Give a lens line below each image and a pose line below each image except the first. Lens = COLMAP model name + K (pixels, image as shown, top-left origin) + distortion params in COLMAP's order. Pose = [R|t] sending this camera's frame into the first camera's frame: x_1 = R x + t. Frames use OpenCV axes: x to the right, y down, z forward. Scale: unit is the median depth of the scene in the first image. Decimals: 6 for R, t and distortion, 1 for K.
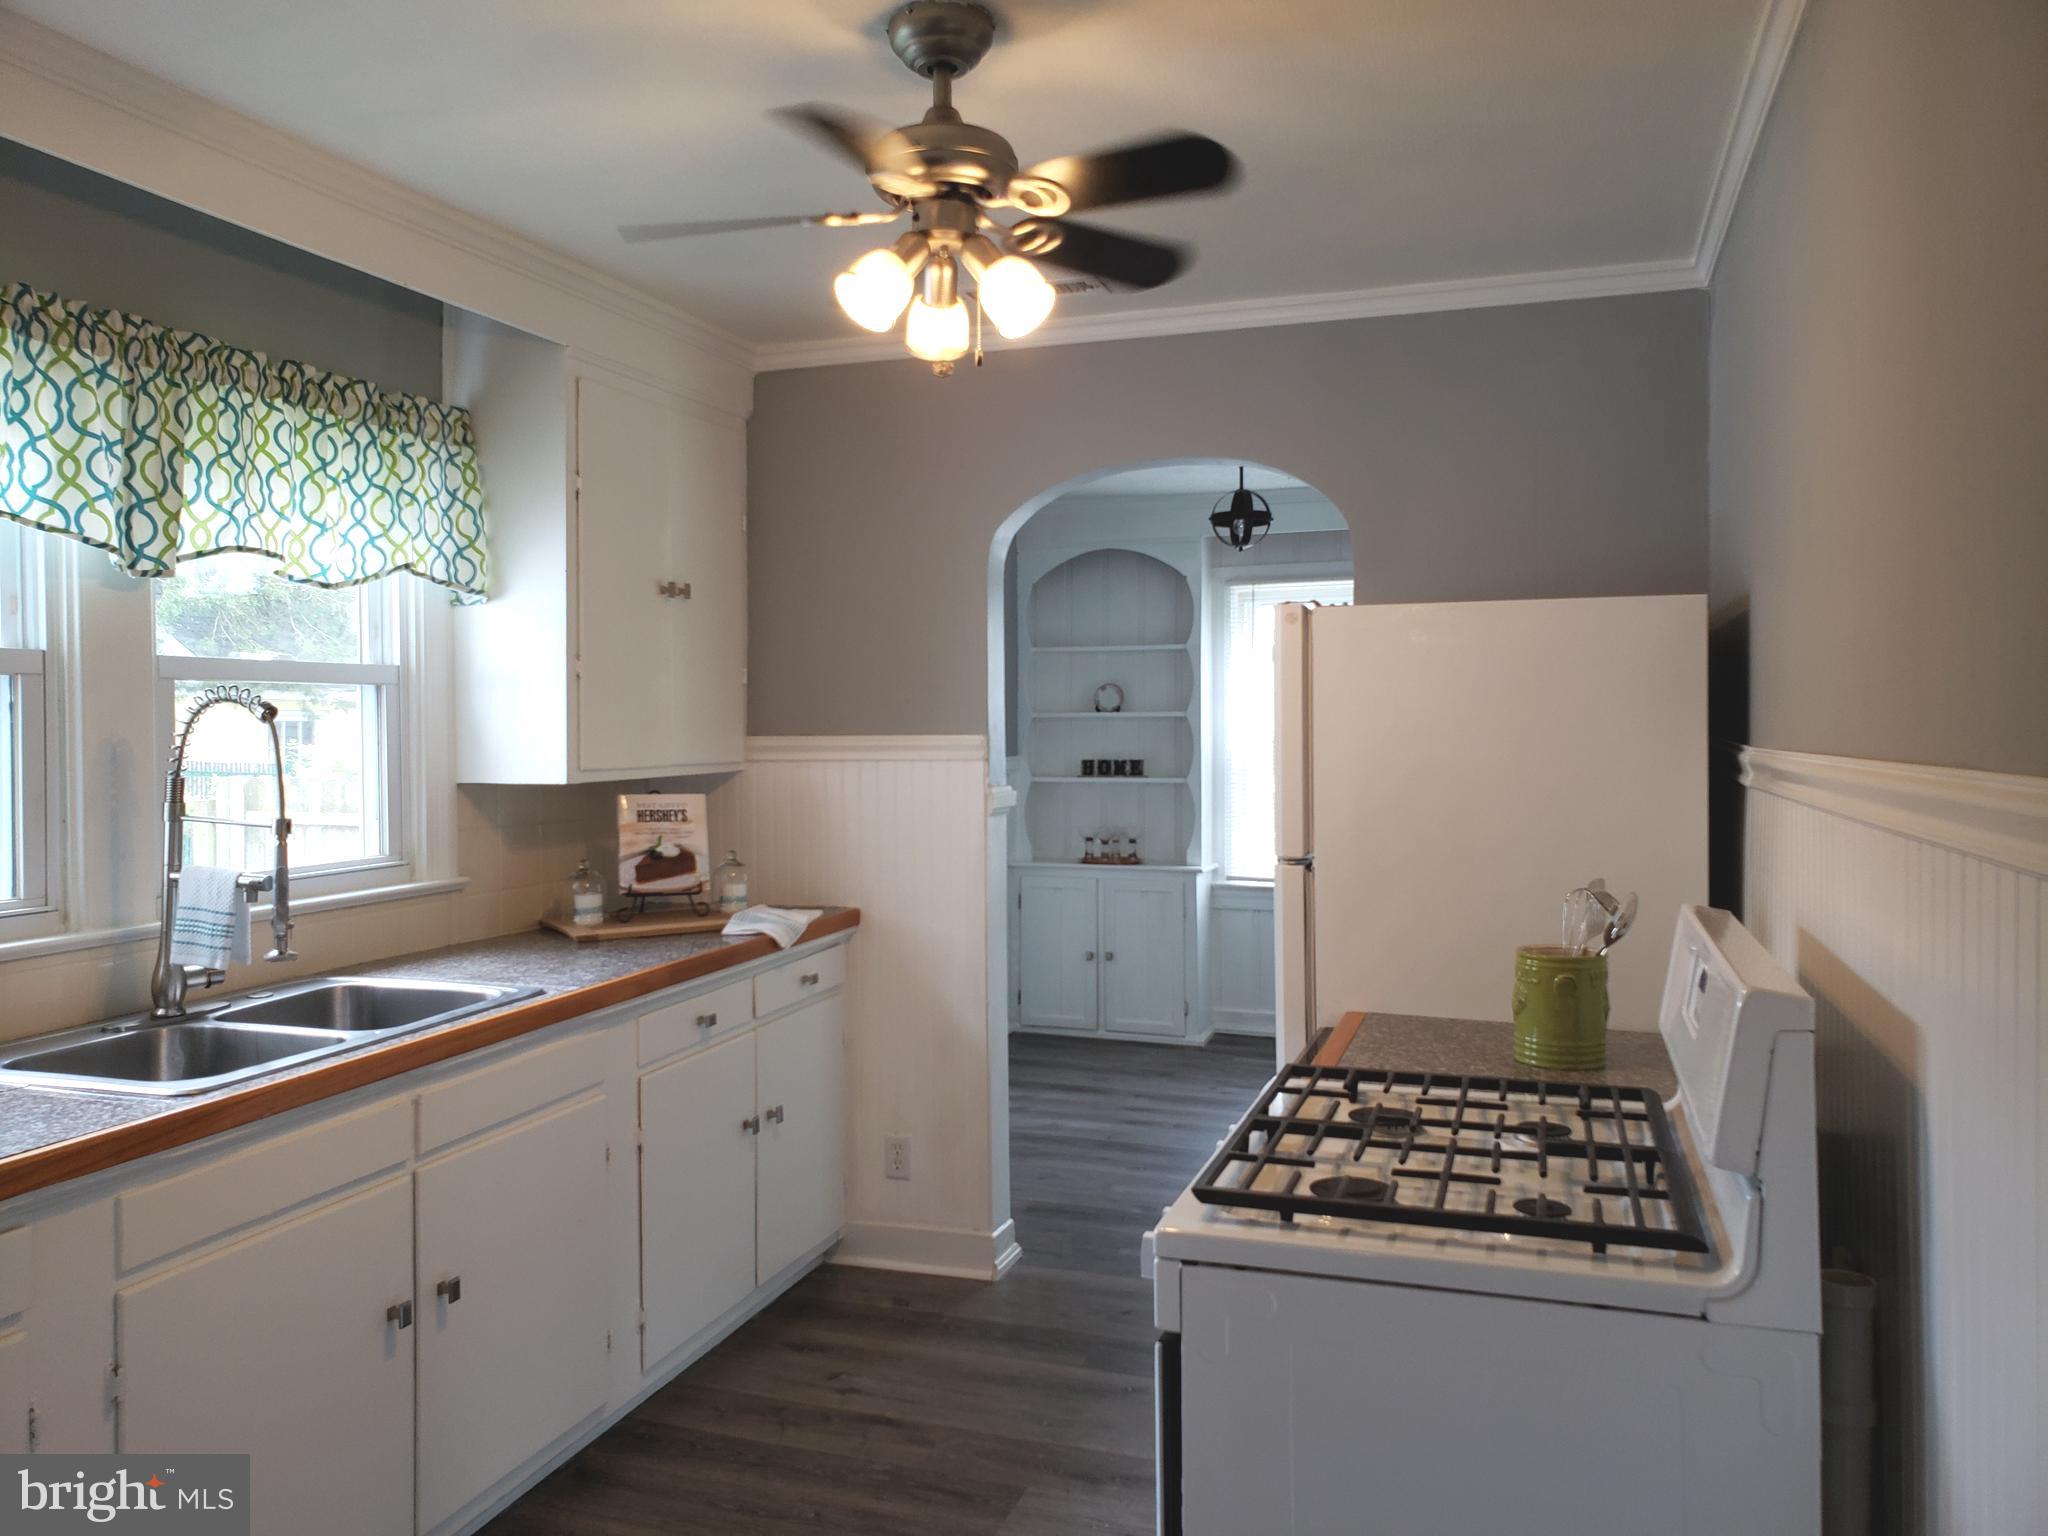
lens RADIAL K [[1589.8, 0, 1017.7], [0, 1589.8, 760.0], [0, 0, 1]] dist [0.042844, -0.011344]
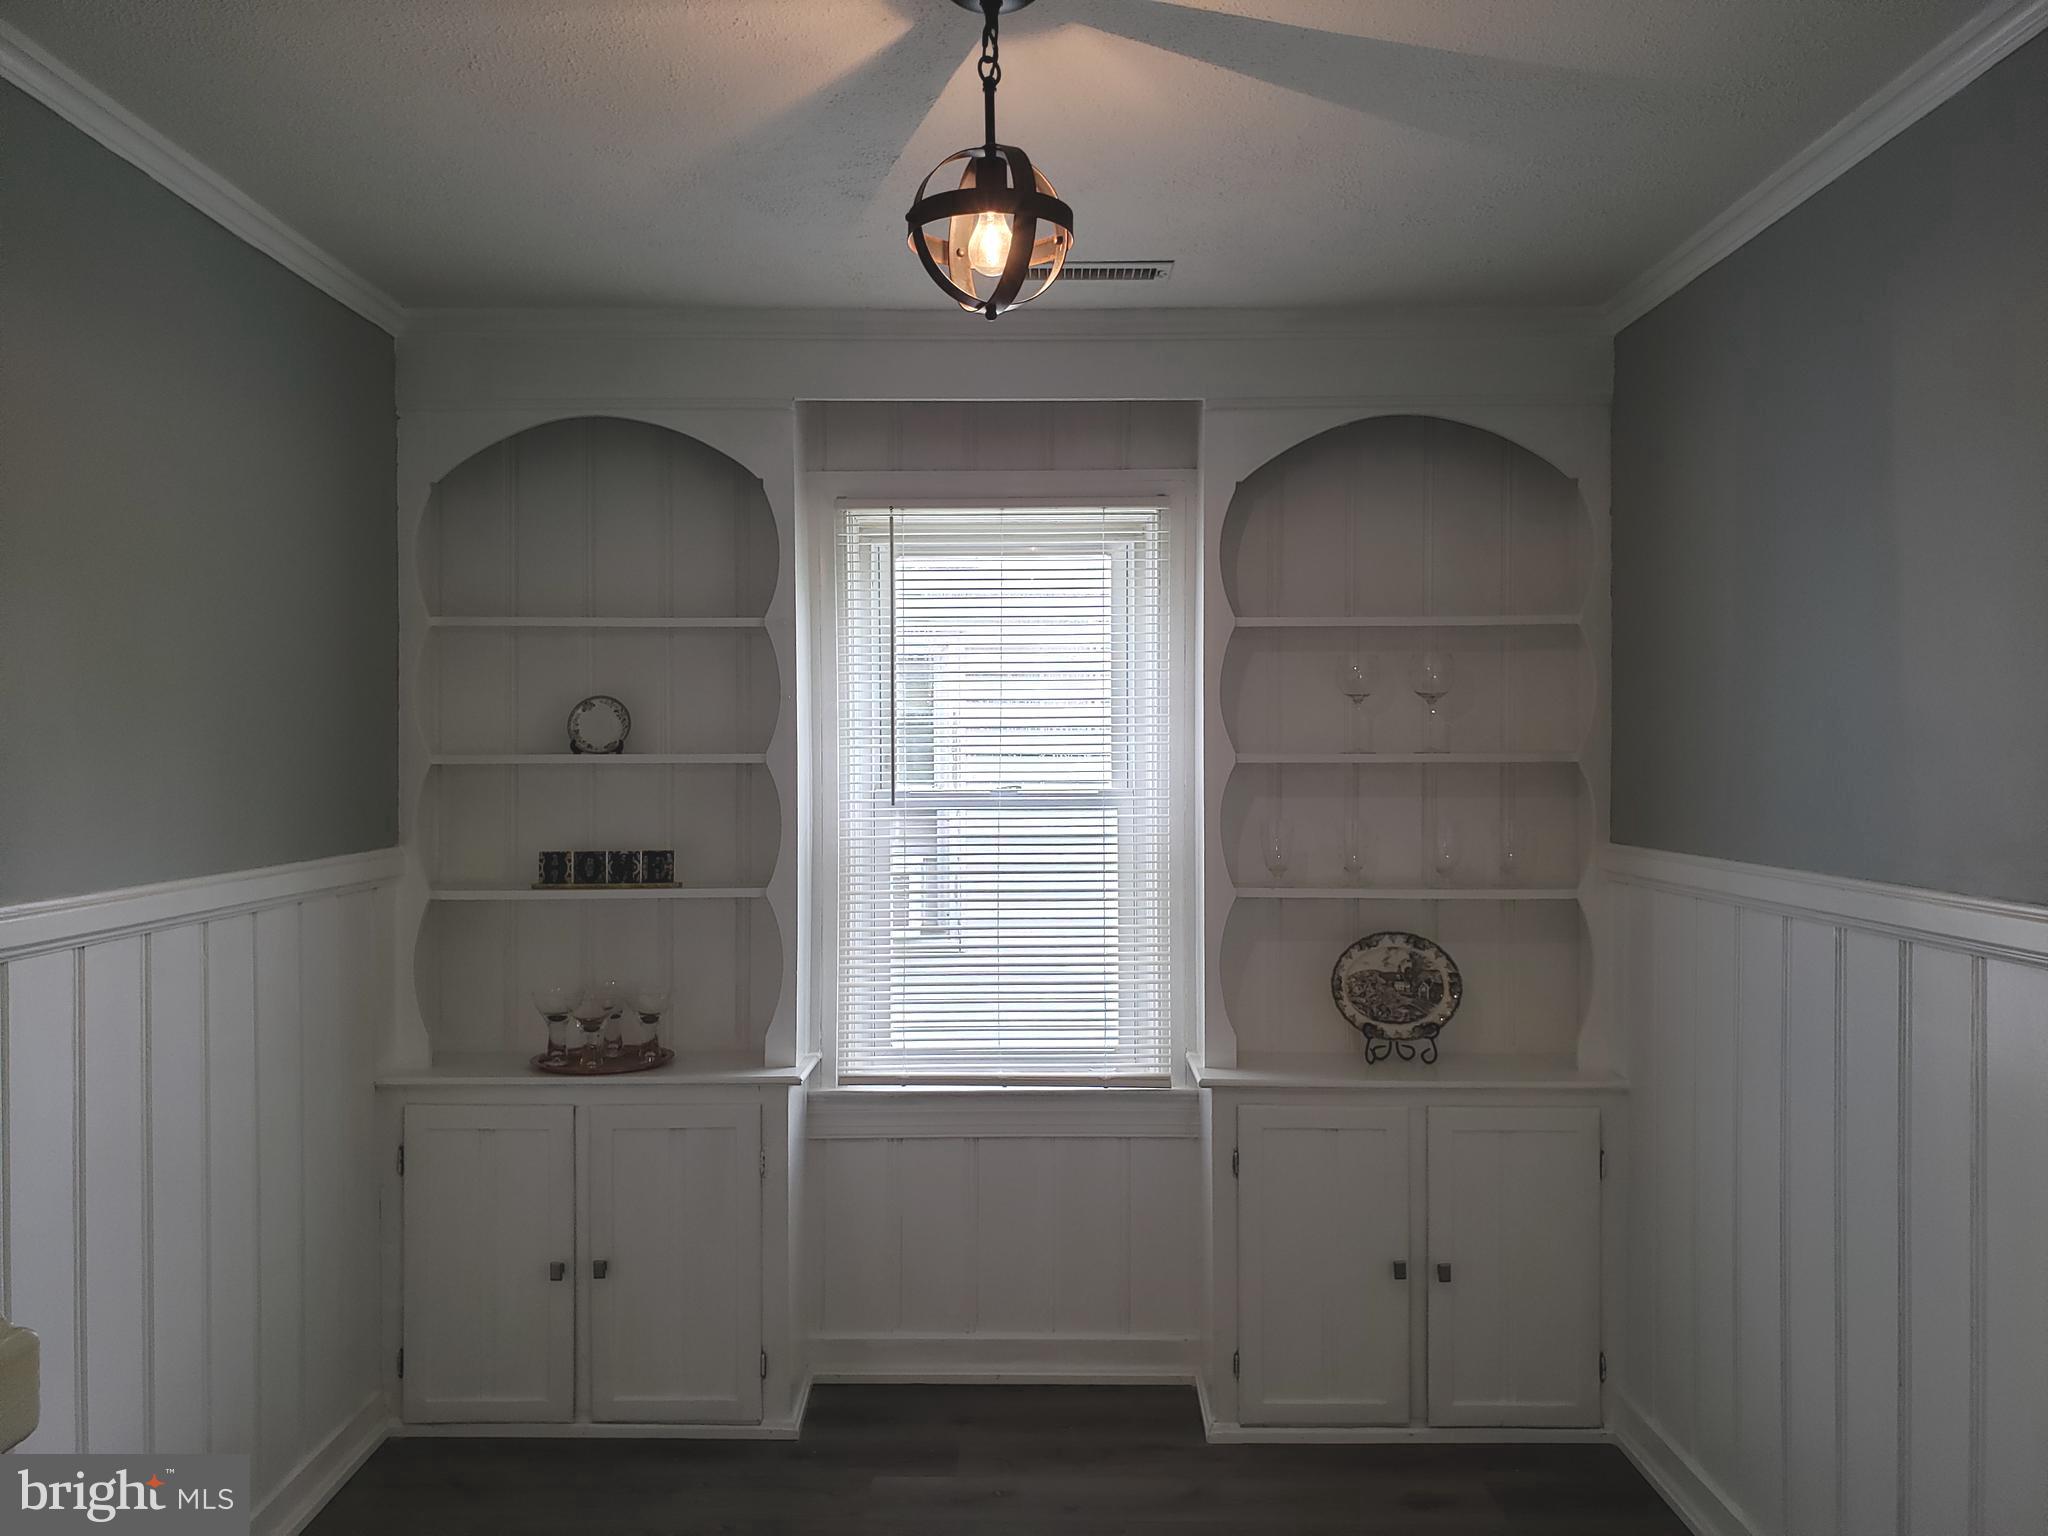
lens RADIAL K [[1589.8, 0, 1044.5], [0, 1589.8, 775.5], [0, 0, 1]] dist [0.042844, -0.011344]
pose [[0.943894, -0.001035, 0.330247, 0.024750], [0.004770, 0.999934, -0.010500, -0.017880], [-0.330214, 0.011486, 0.943836, 0.495075]]
